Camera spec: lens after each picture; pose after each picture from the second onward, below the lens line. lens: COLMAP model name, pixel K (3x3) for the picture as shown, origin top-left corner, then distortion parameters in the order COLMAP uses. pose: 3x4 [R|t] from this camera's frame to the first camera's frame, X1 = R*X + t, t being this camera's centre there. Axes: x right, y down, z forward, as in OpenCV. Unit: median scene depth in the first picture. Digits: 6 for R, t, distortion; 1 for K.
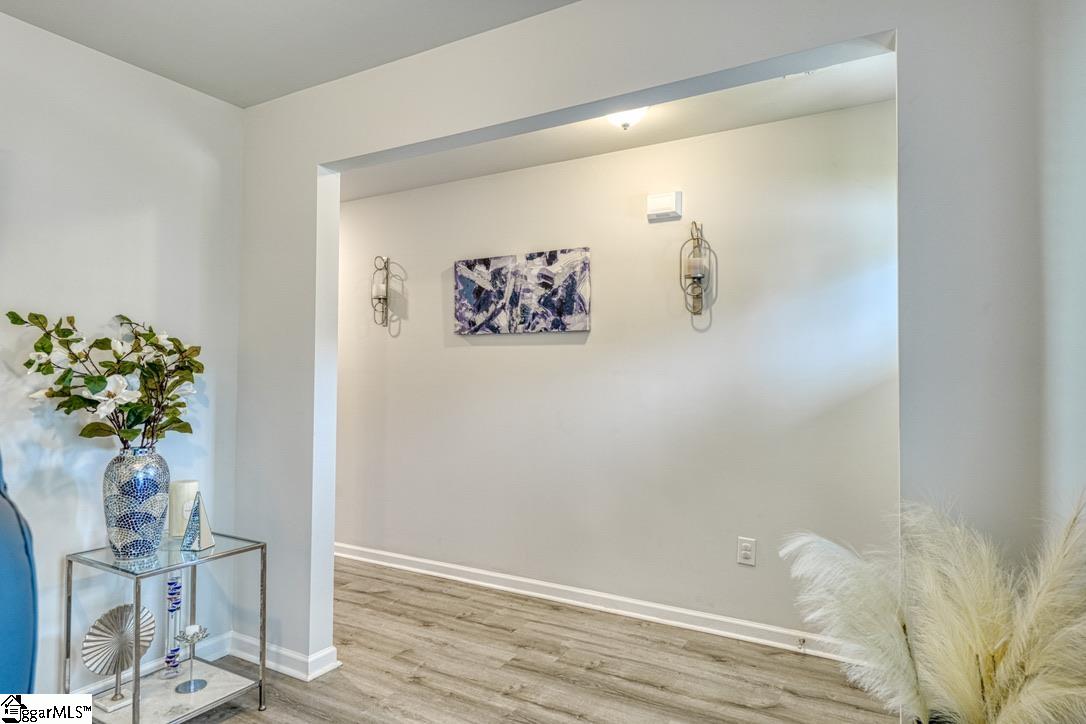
lens RADIAL K [[640.7, 0, 543.0], [0, 640.7, 362.0], [0, 0, 1]] dist [0.002787, 0.000344]
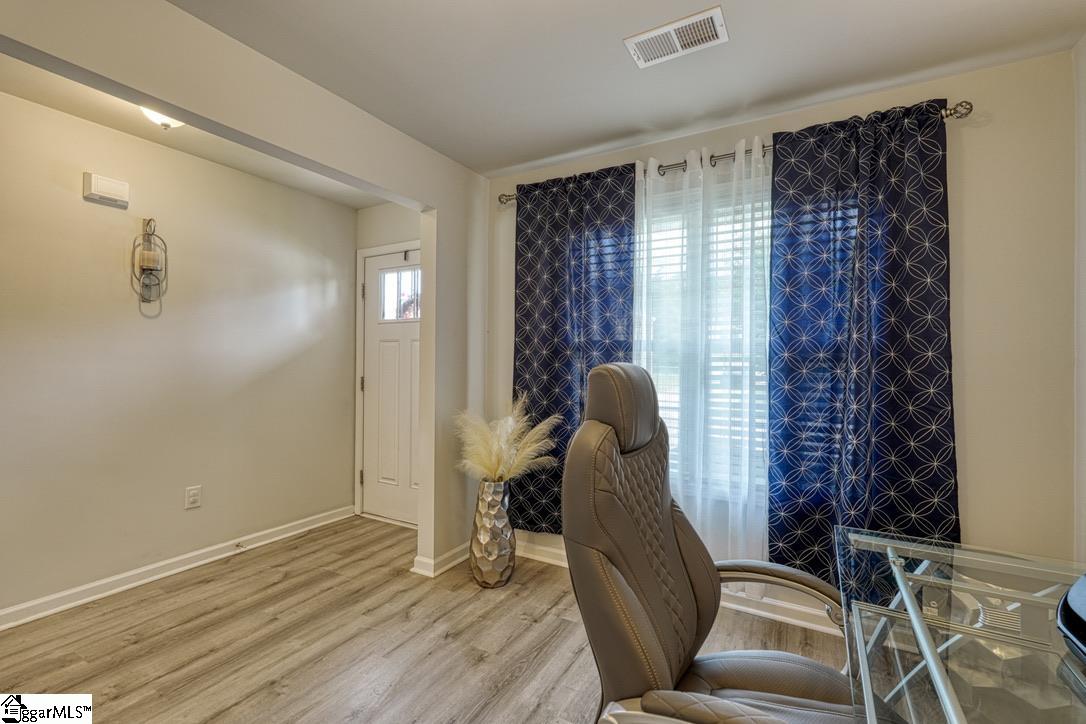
lens RADIAL K [[478.7, 0, 543.2], [0, 478.7, 369.7], [0, 0, 1]] dist [0.001574, 0.000703]
pose [[-0.008812, -0.019098, 0.999779, -0.623067], [-0.022391, 0.999571, 0.018897, 0.012408], [-0.999710, -0.022219, -0.009236, 0.328902]]
